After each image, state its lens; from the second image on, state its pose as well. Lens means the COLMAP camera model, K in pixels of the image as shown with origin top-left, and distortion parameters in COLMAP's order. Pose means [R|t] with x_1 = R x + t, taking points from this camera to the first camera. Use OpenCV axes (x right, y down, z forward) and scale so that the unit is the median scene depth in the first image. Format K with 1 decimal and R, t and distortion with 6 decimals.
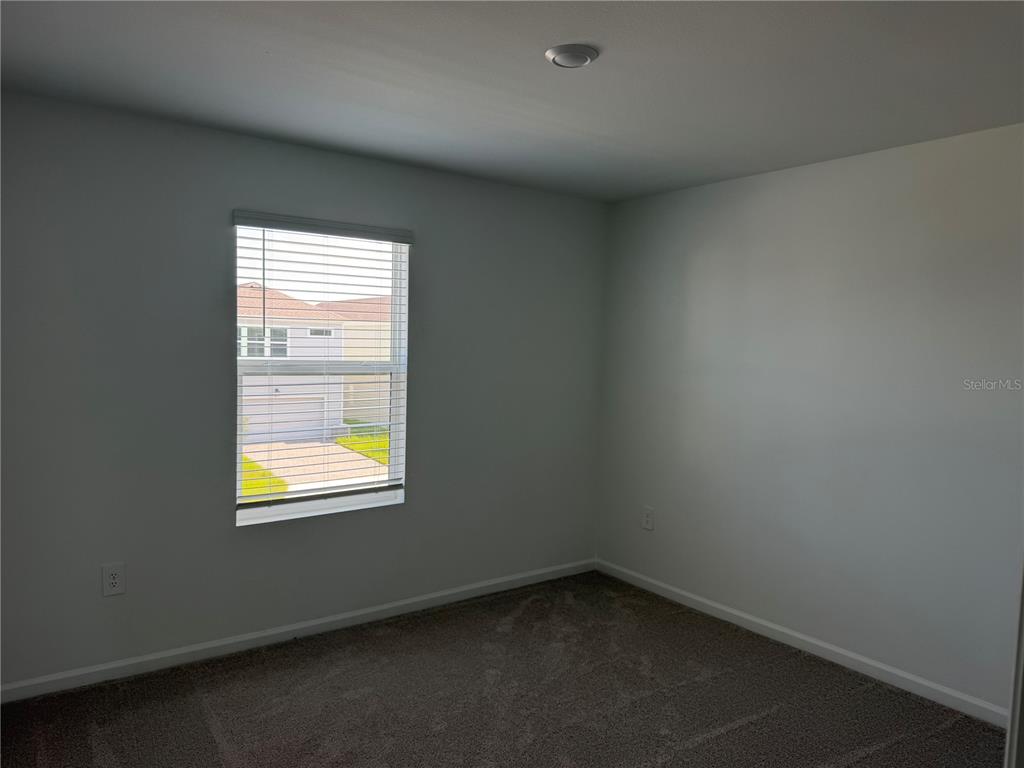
lens RADIAL K [[716.0, 0, 512.7], [0, 716.0, 381.1], [0, 0, 1]] dist [0.143763, -0.210818]
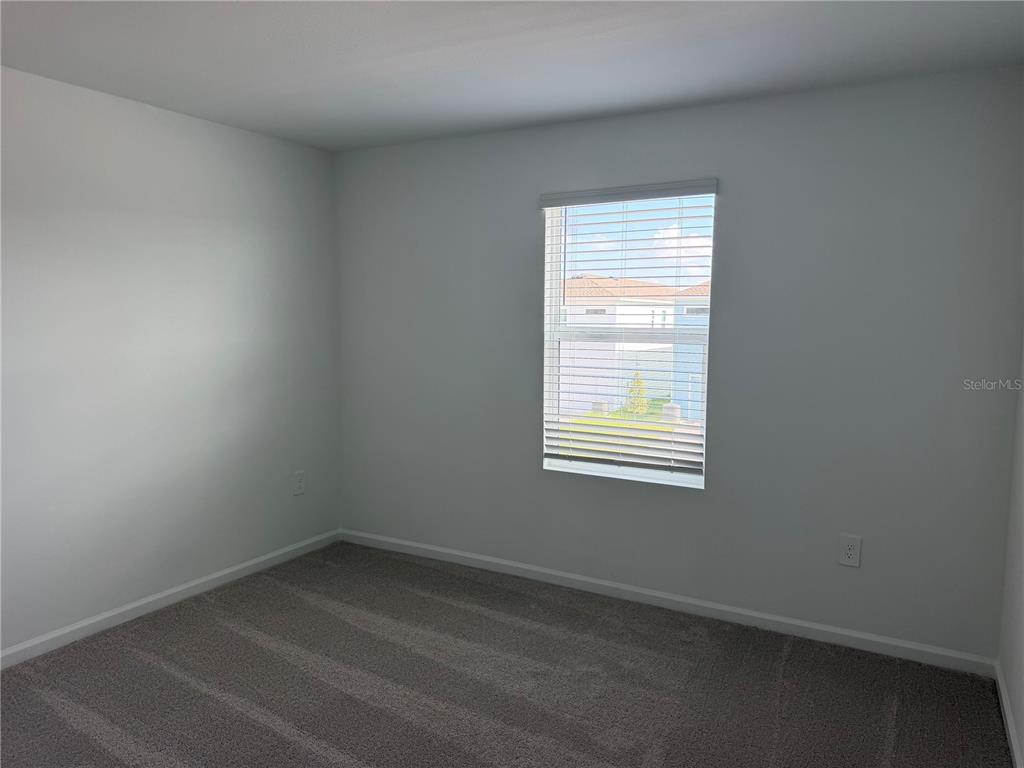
lens RADIAL K [[716.0, 0, 512.7], [0, 716.0, 381.1], [0, 0, 1]] dist [0.143763, -0.210818]
pose [[0.389882, 0.076356, -0.917694, 0.542540], [-0.054623, 0.996719, 0.059724, -0.006994], [0.919243, 0.026842, 0.392774, 0.429807]]
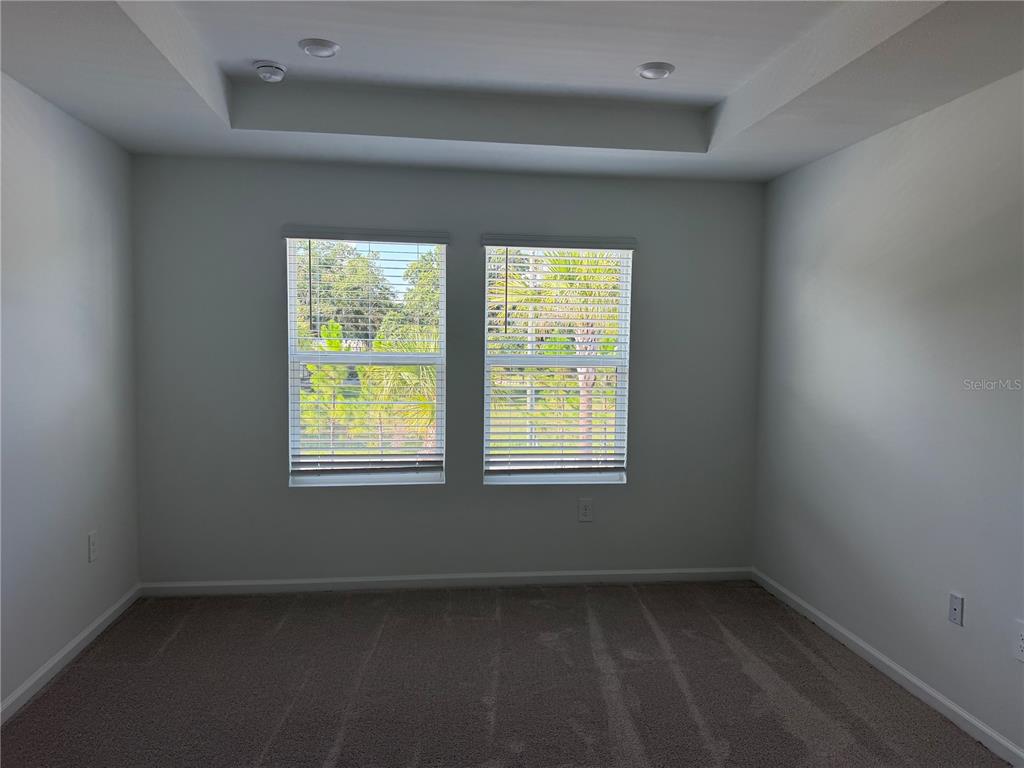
lens RADIAL K [[593.3, 0, 511.0], [0, 593.3, 387.0], [0, 0, 1]] dist [-0.001202, -0.100215]
pose [[0.855545, 0.034602, -0.516571, 0.368993], [-0.023318, 0.999327, 0.028319, -0.004949], [0.517203, -0.012182, 0.855776, 0.295442]]
